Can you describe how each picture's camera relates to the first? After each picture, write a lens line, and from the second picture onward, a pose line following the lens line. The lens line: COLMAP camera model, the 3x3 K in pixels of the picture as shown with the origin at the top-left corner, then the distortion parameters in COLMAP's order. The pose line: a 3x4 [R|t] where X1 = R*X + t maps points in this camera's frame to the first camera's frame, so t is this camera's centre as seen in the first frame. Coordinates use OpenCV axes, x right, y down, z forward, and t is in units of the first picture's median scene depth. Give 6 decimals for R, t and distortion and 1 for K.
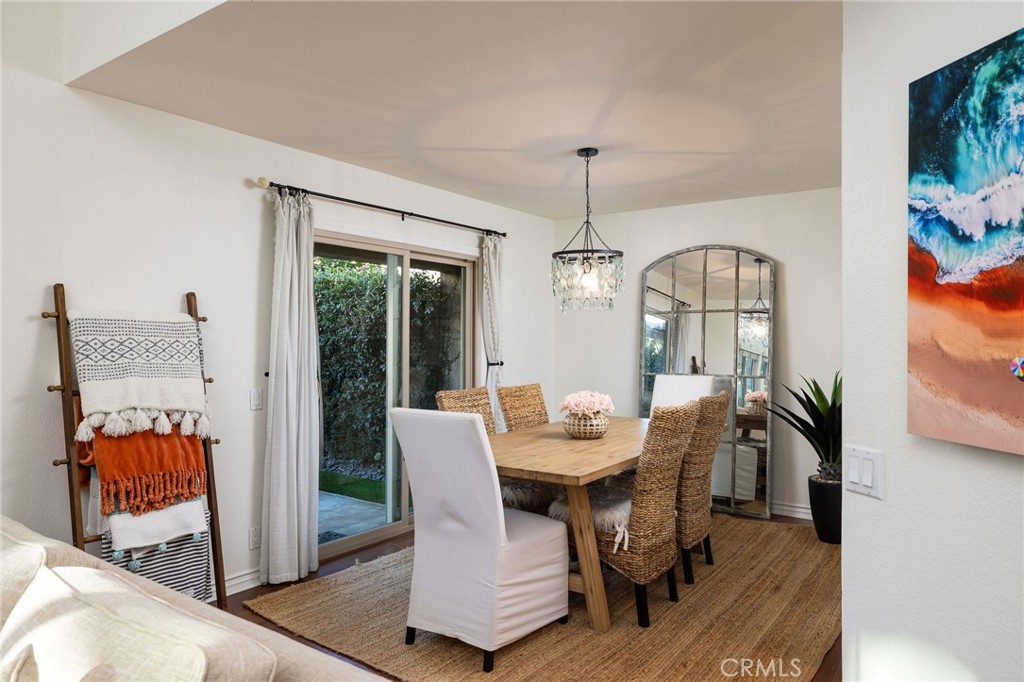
lens RADIAL K [[656.2, 0, 512.5], [0, 656.2, 338.5], [0, 0, 1]] dist [0.004098, -0.001292]
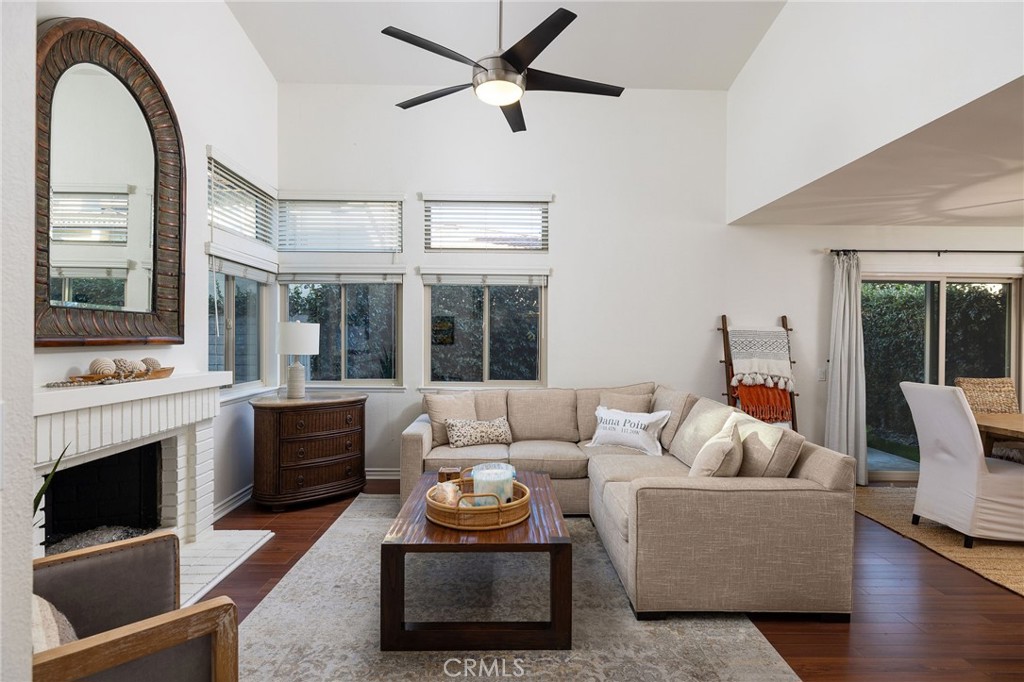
lens RADIAL K [[518.0, 0, 513.6], [0, 518.0, 337.1], [0, 0, 1]] dist [-0.001249, 0.000552]
pose [[0.585757, 0.002338, -0.810483, 0.293177], [-0.005775, 0.999982, -0.001289, -0.001719], [0.810466, 0.005436, 0.585761, -0.562121]]
